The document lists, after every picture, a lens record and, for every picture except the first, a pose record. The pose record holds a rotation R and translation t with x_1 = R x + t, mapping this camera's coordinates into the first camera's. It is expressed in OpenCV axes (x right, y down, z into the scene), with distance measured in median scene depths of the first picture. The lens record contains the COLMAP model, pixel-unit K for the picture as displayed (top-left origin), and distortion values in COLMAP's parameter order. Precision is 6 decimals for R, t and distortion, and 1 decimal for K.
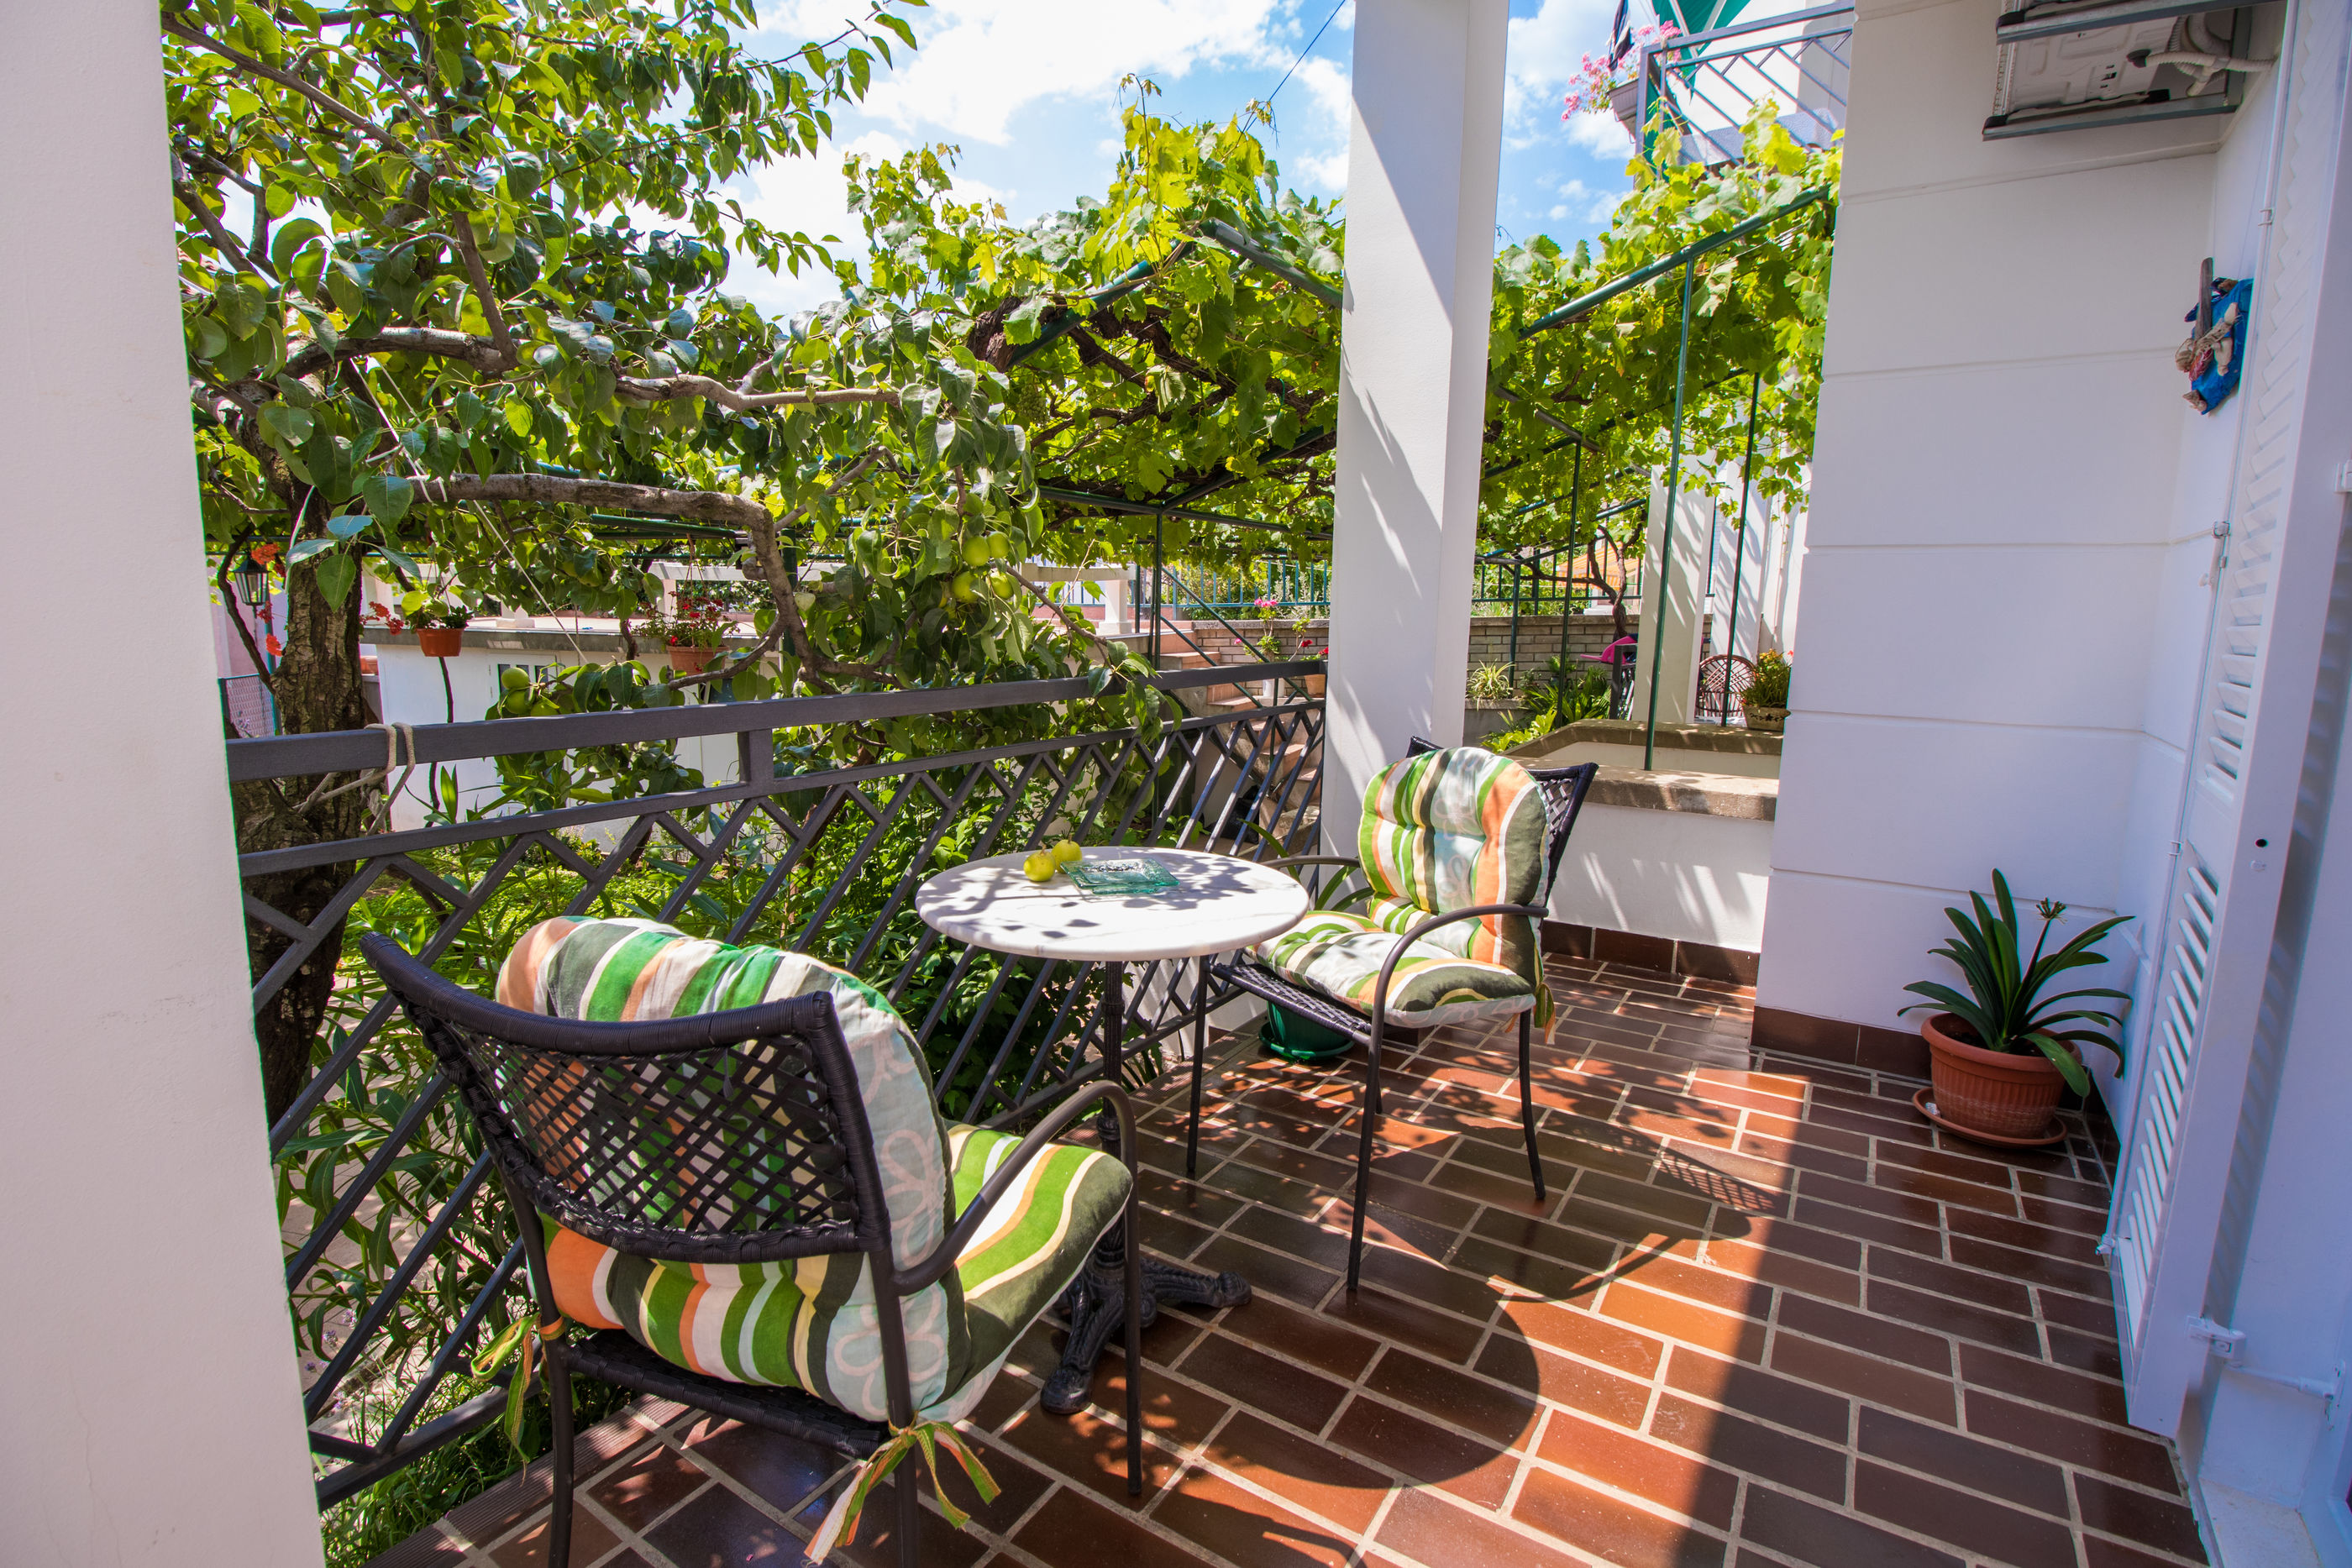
lens RADIAL K [[1091.2, 0, 1164.5], [0, 1091.2, 779.4], [0, 0, 1]] dist [-0.000737, -0.013570]
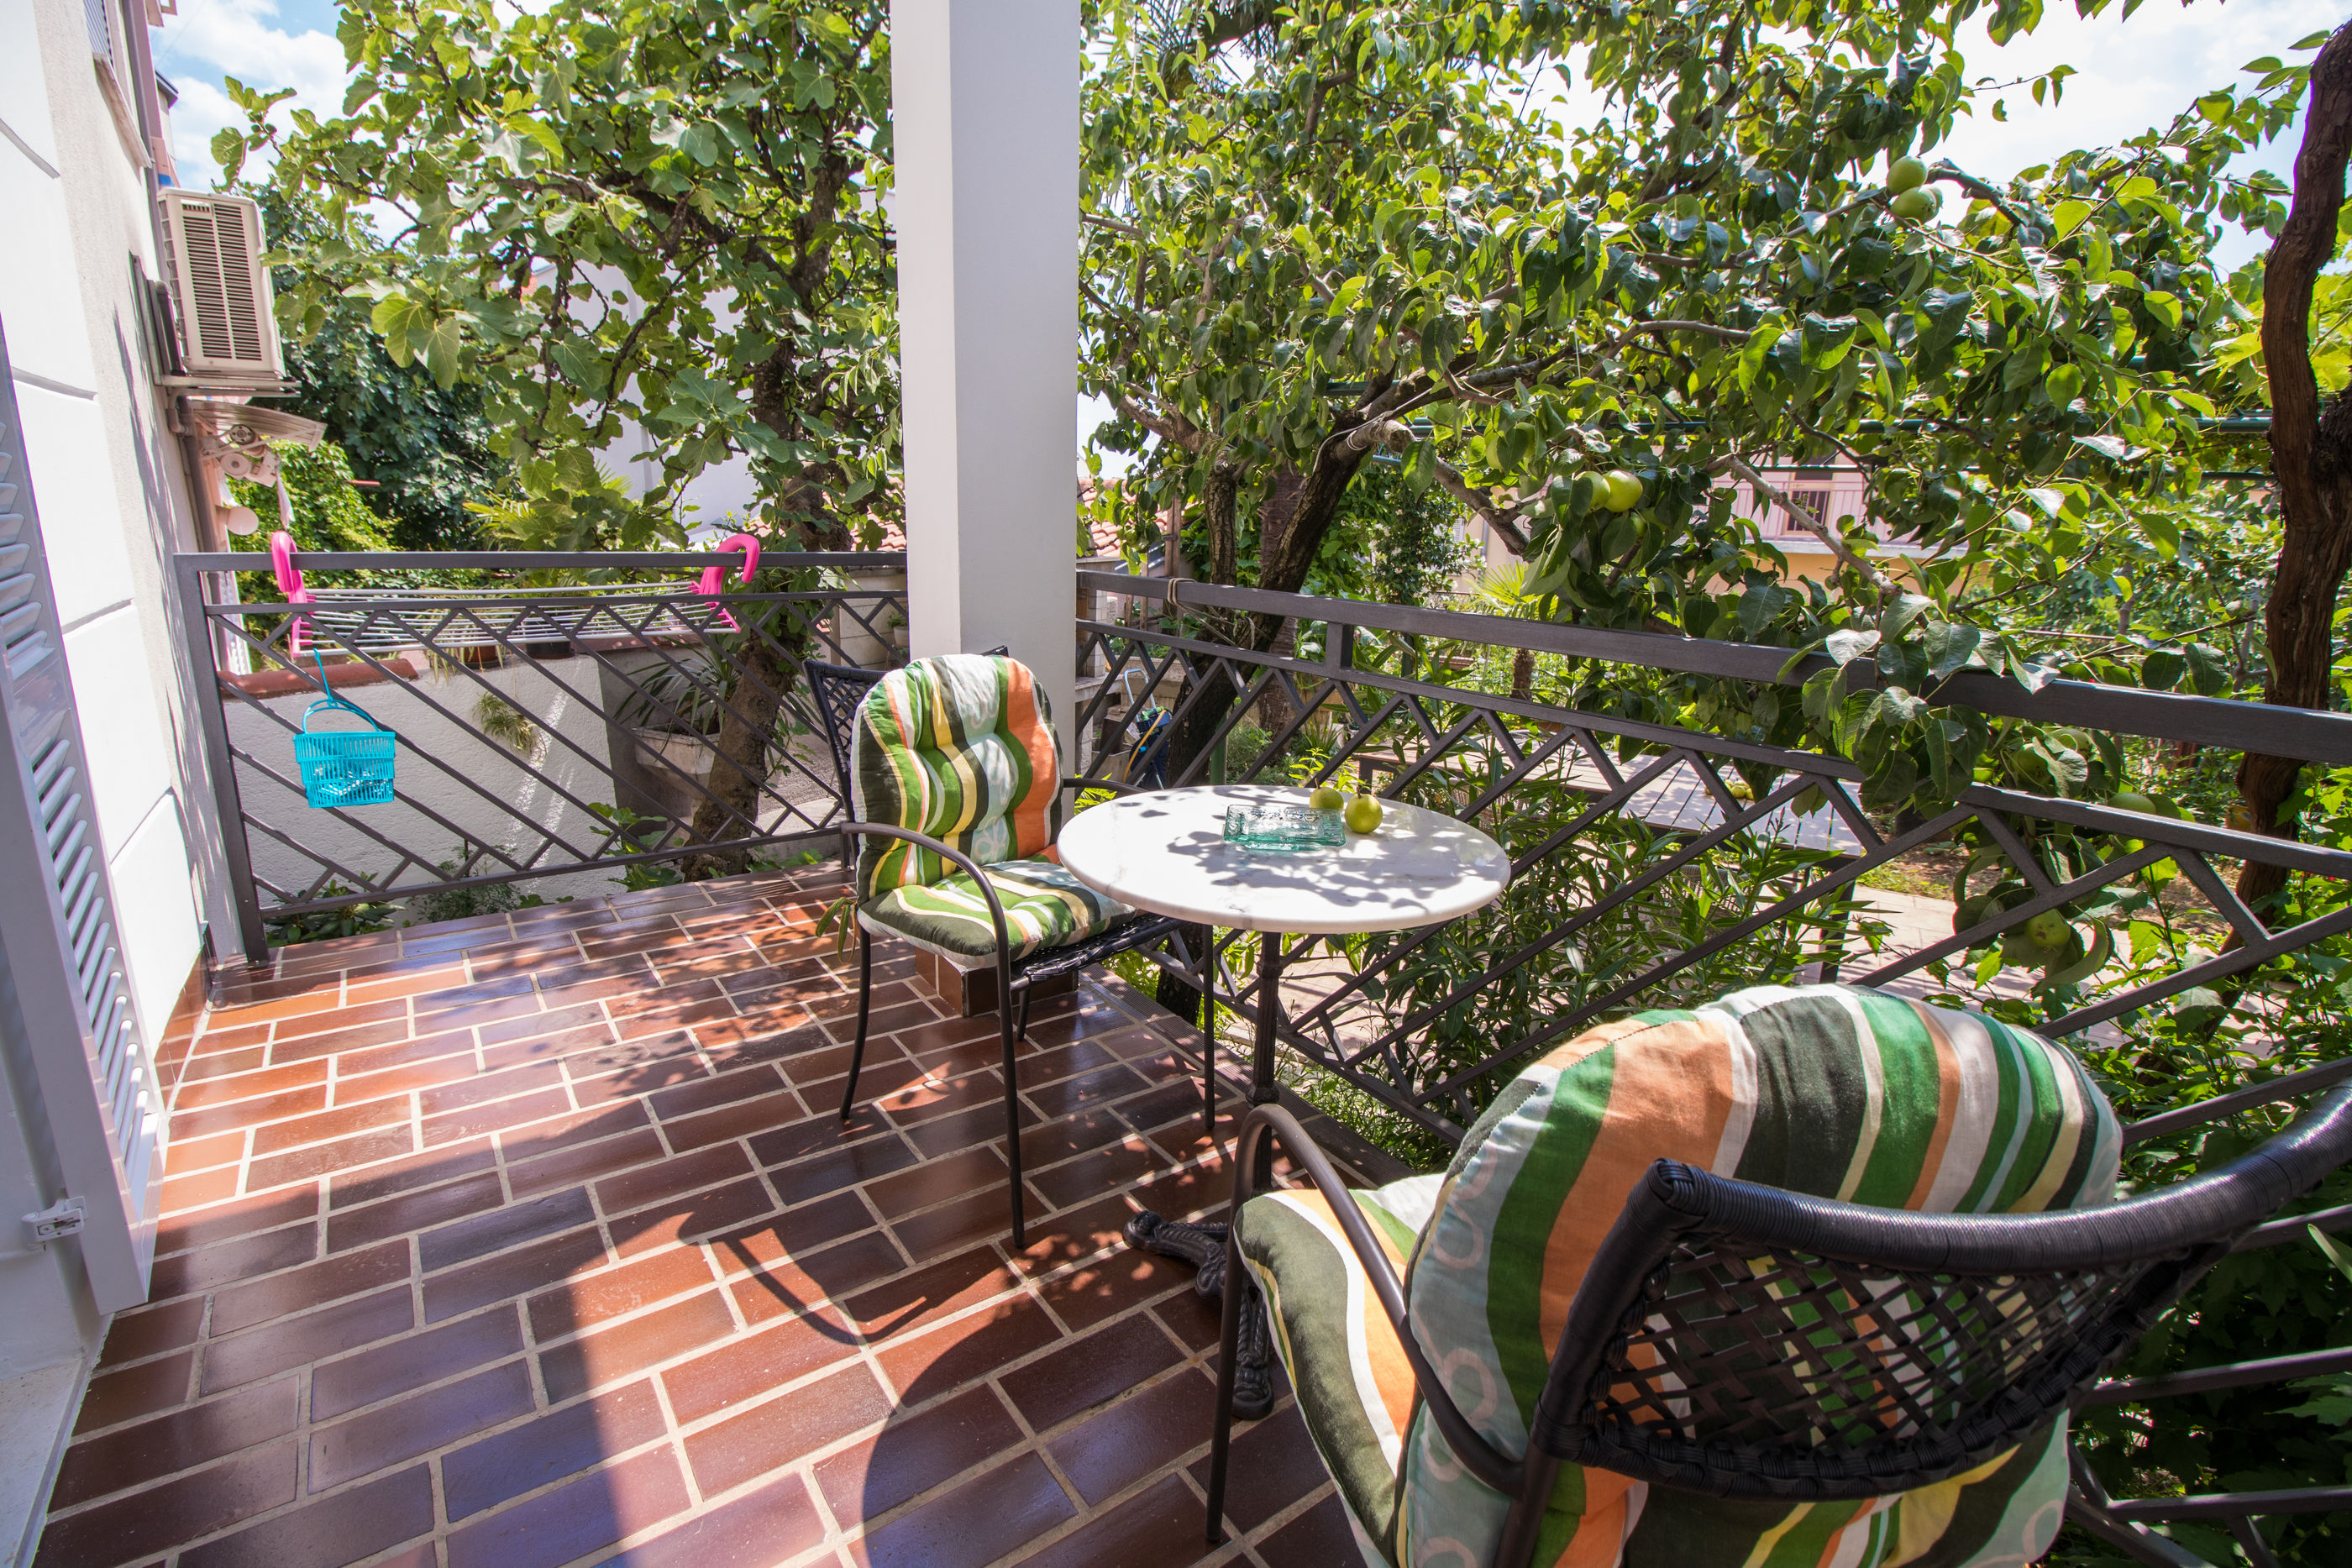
lens RADIAL K [[1091.2, 0, 1164.5], [0, 1091.2, 779.4], [0, 0, 1]] dist [-0.000737, -0.013570]
pose [[-0.358910, 0.201446, -0.911374, 0.907322], [-0.192585, 0.939438, 0.283491, -0.208275], [0.913288, 0.277265, -0.298378, 1.349236]]
